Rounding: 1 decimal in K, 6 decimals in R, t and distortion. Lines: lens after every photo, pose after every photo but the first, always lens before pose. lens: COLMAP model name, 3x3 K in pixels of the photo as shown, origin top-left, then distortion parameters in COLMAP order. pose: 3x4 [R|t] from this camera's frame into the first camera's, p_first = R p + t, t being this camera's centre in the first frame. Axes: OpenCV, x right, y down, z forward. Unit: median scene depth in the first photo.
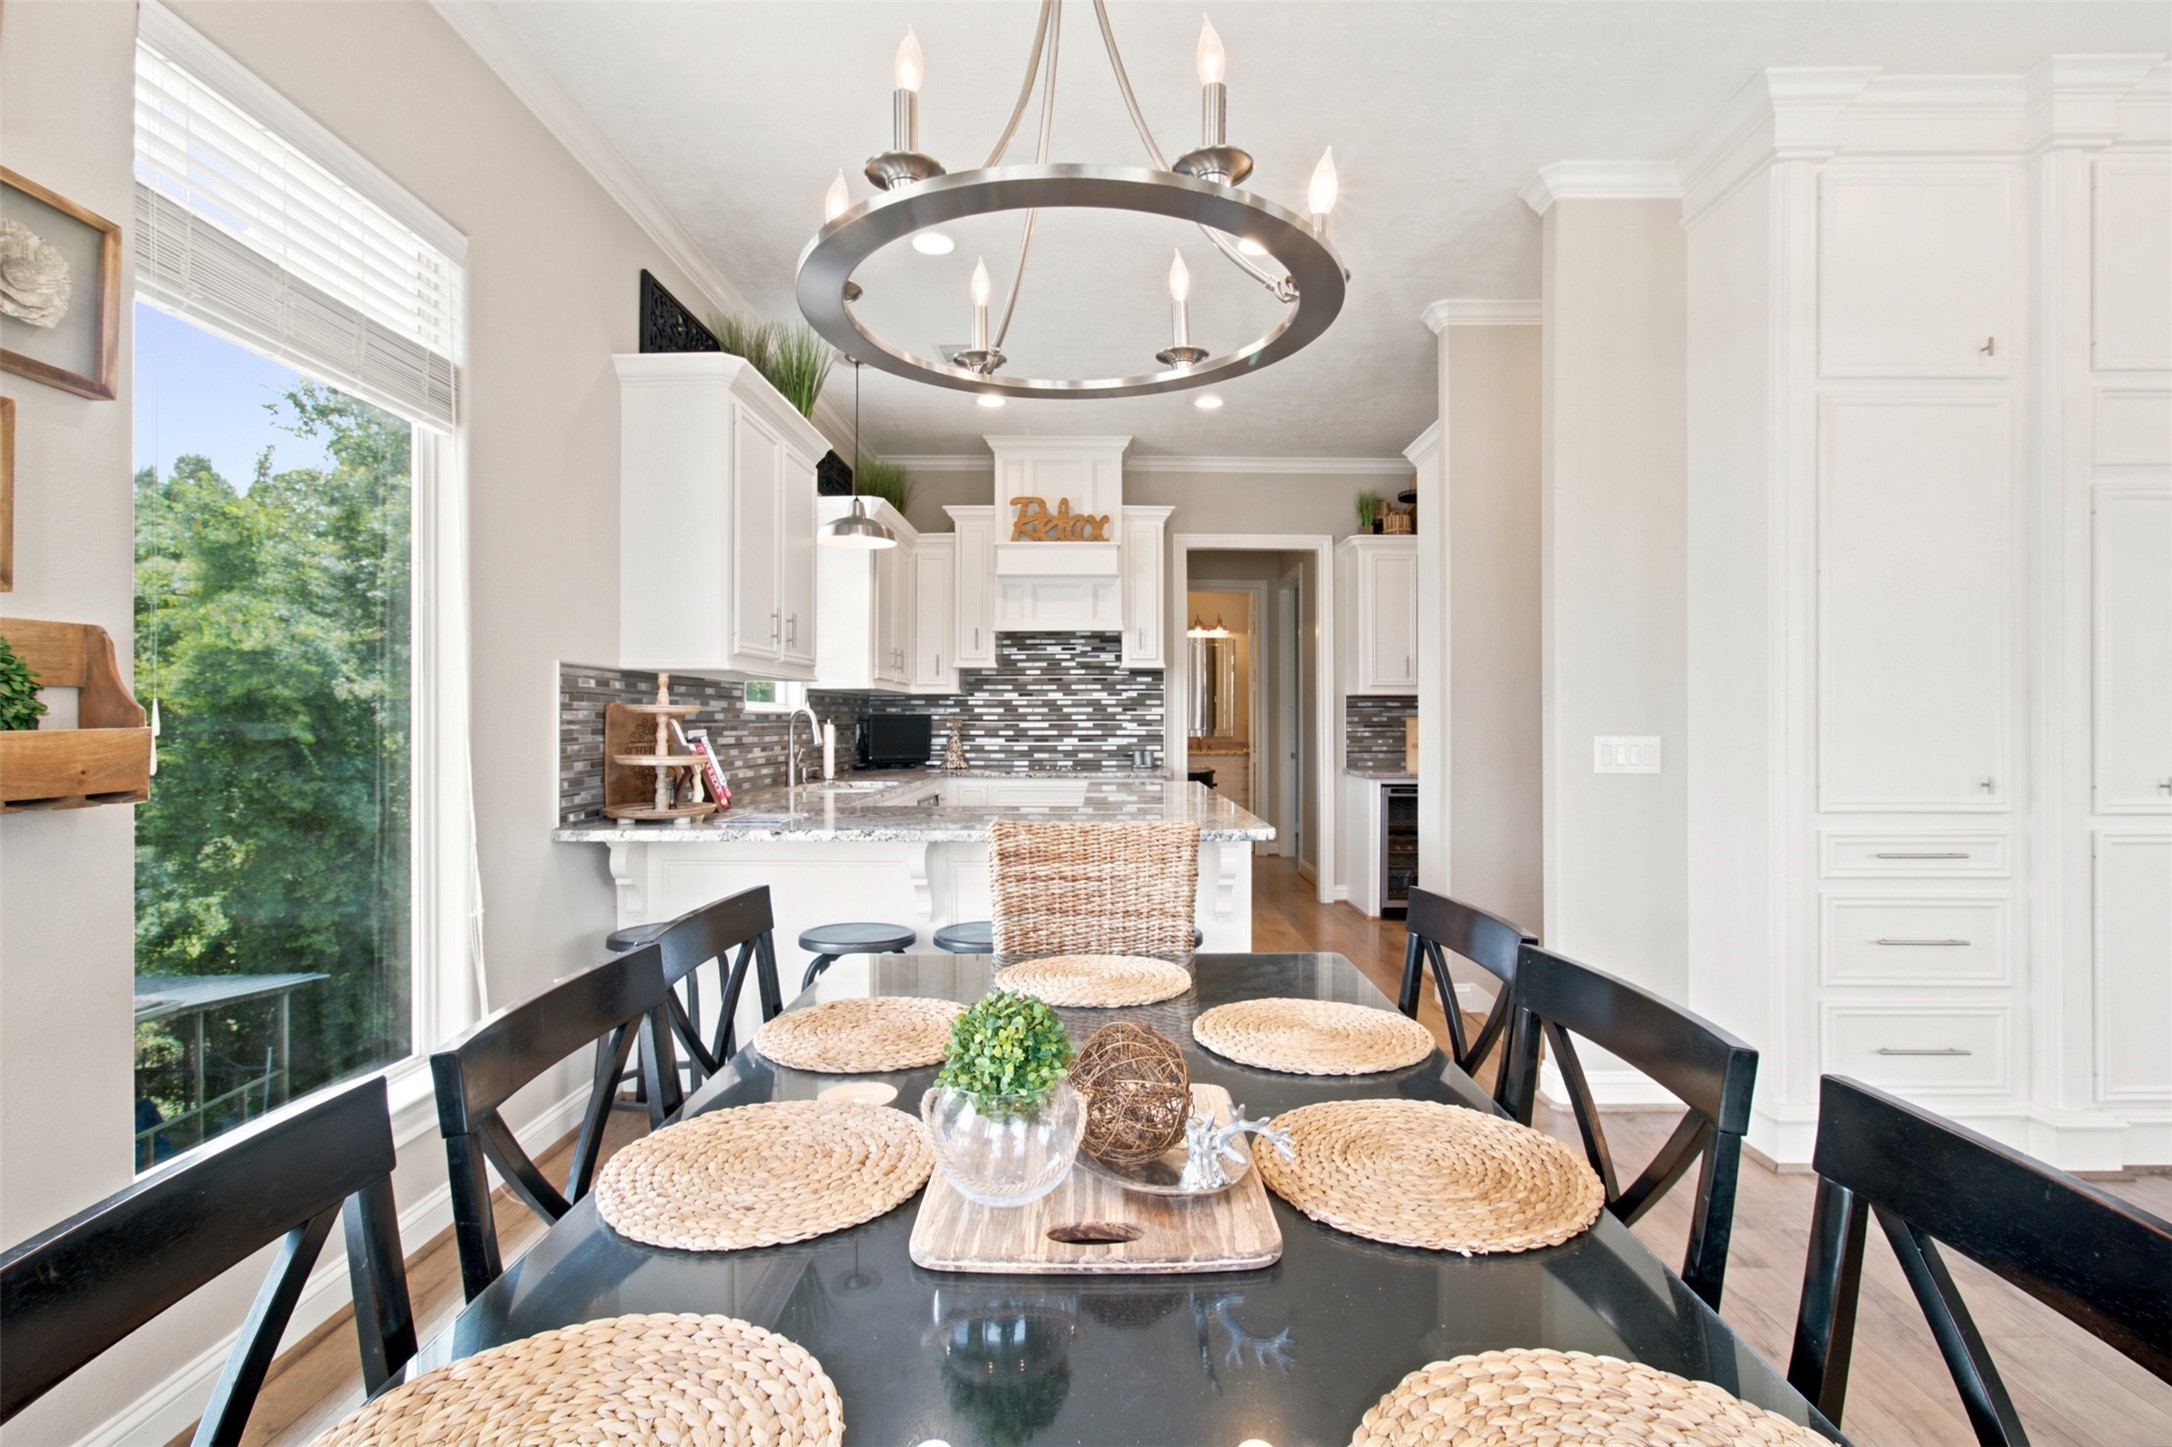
lens RADIAL K [[1031.1, 0, 1112.0], [0, 1031.1, 679.1], [0, 0, 1]] dist [-0.001178, 0.011154]
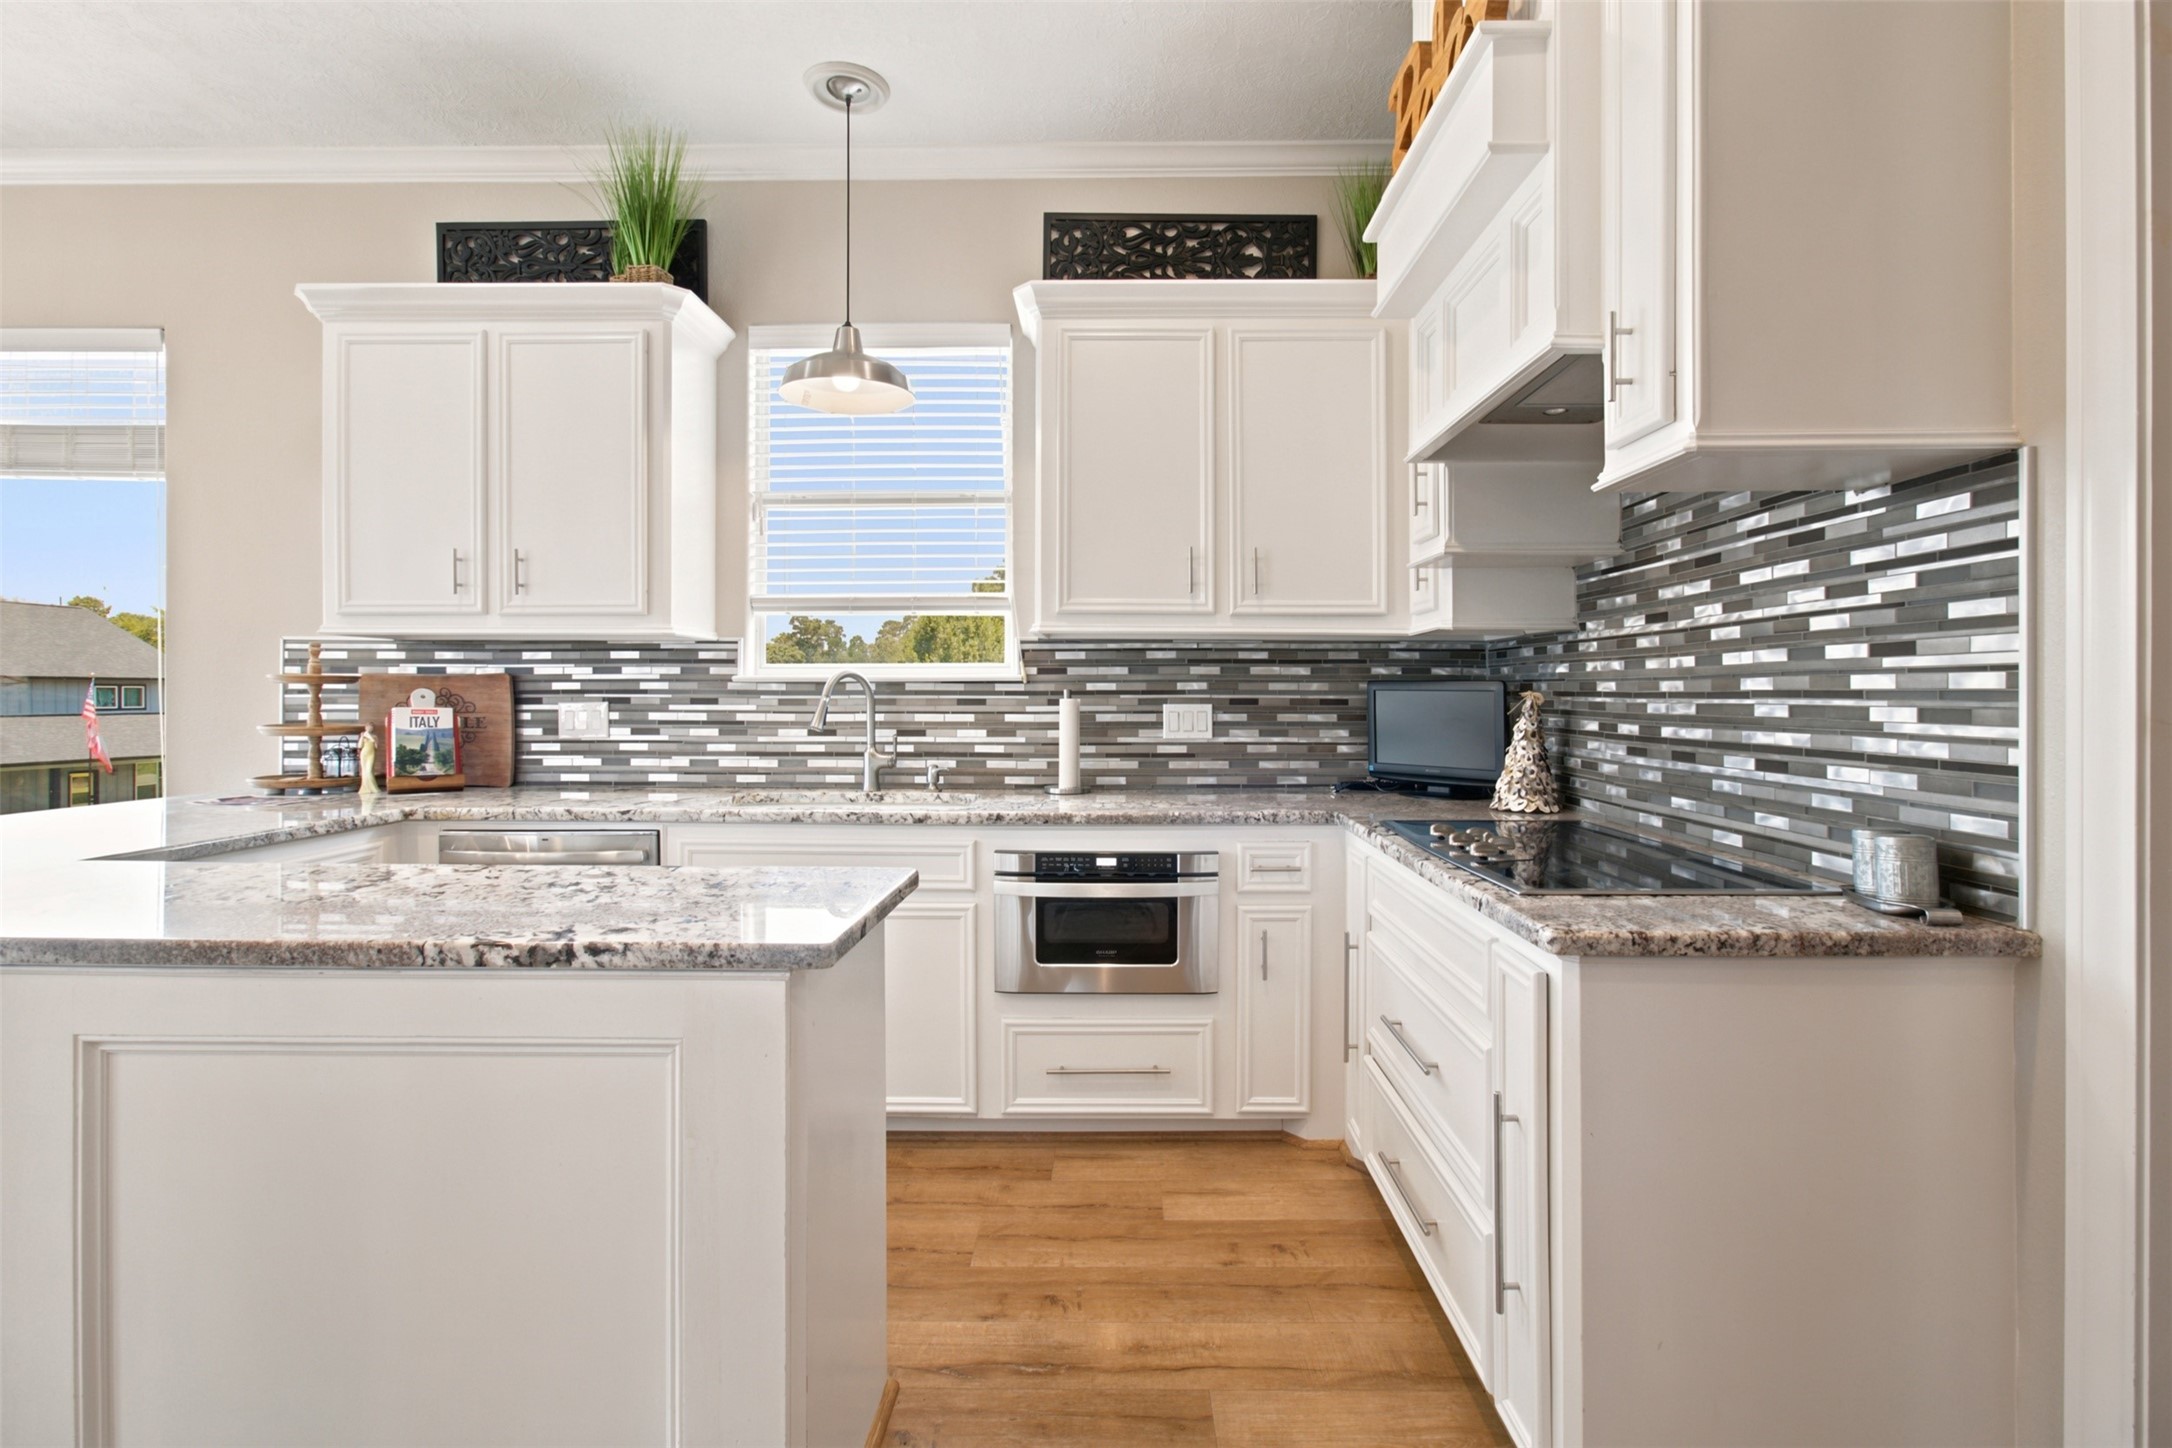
lens RADIAL K [[1031.1, 0, 1112.0], [0, 1031.1, 679.6], [0, 0, 1]] dist [-0.001178, 0.011154]
pose [[-0.021179, -0.011521, -0.999709, 0.254000], [0.036486, 0.999259, -0.012289, 0.033031], [0.999110, -0.036735, -0.020743, 0.829358]]
